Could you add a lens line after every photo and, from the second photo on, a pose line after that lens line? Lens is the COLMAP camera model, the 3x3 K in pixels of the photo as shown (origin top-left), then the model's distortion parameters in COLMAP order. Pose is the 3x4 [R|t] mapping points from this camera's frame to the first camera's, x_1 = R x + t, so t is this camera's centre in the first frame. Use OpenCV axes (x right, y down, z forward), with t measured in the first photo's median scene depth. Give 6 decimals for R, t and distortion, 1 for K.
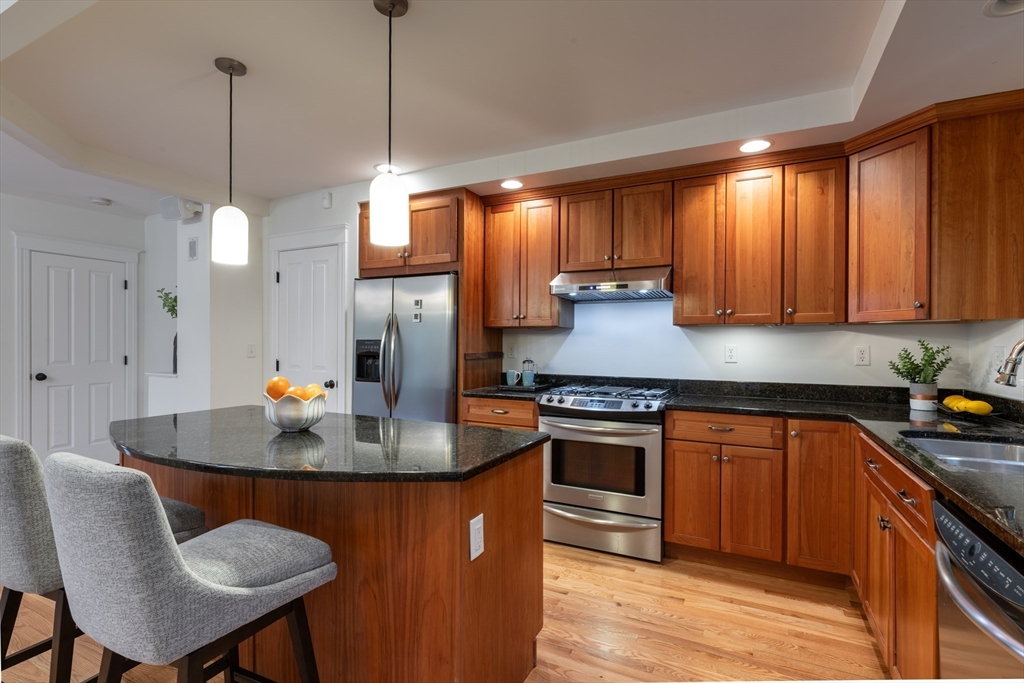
lens RADIAL K [[491.0, 0, 509.3], [0, 491.0, 344.4], [0, 0, 1]] dist [0.003478, 0.000172]
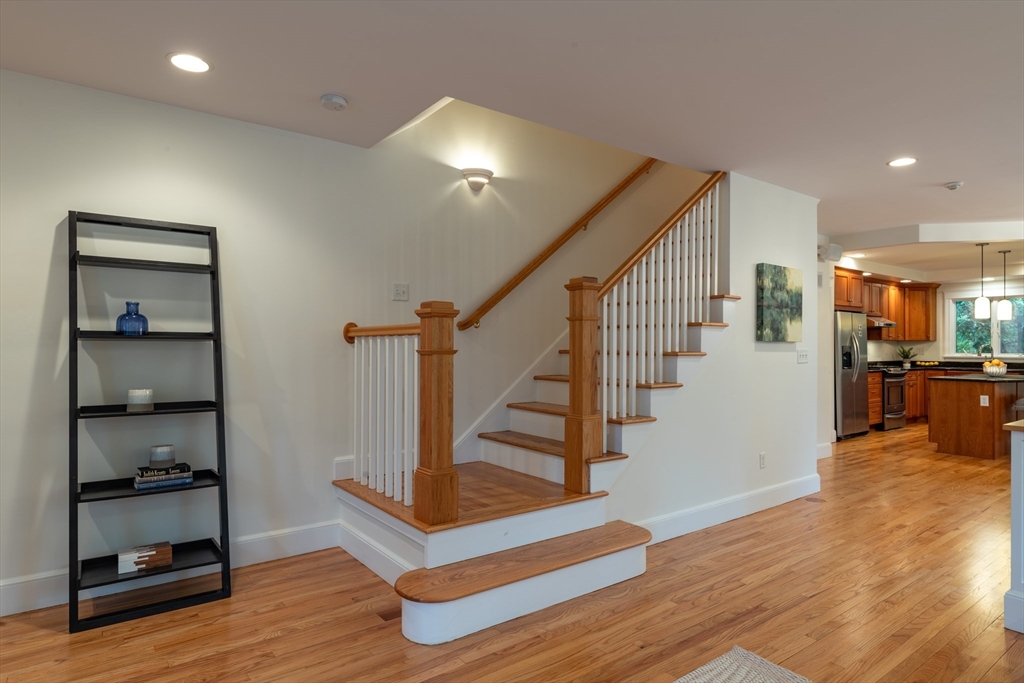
lens RADIAL K [[578.9, 0, 512.3], [0, 578.9, 346.1], [0, 0, 1]] dist [0.004235, 0.002273]
pose [[0.446750, -0.002698, 0.894655, -2.866412], [0.001738, 0.999996, 0.002148, -0.015305], [-0.894657, 0.000595, 0.446753, 1.209588]]
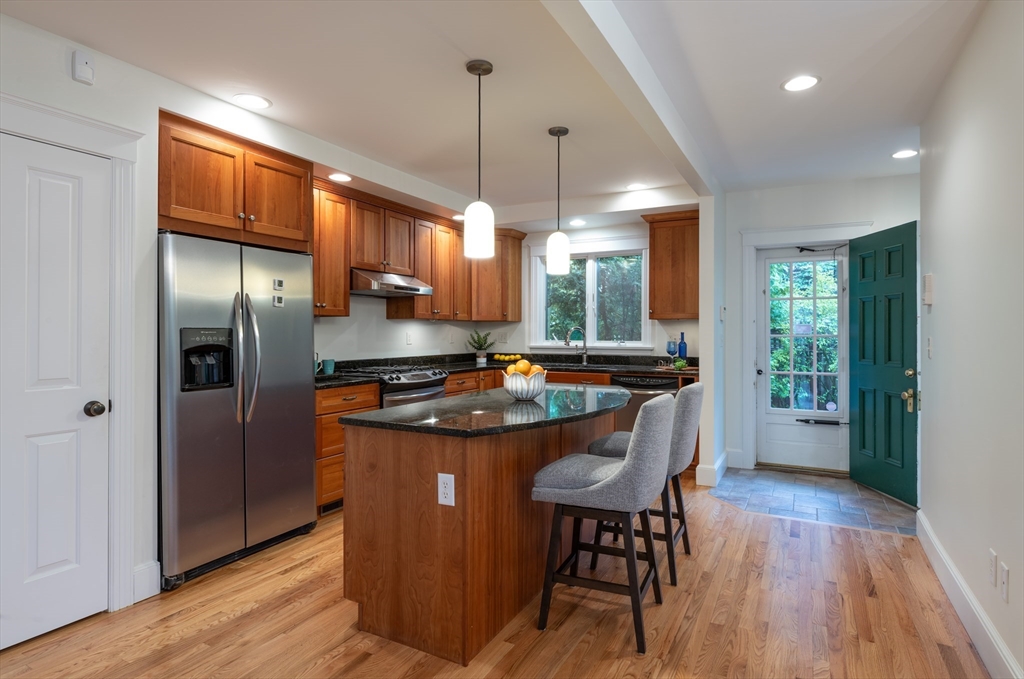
lens RADIAL K [[559.4, 0, 513.0], [0, 559.4, 335.7], [0, 0, 1]] dist [-0.005741, -0.000405]
pose [[0.017675, -0.011390, 0.999779, -1.144313], [0.001959, 0.999934, 0.011357, -0.007436], [-0.999842, 0.001758, 0.017696, 0.609714]]
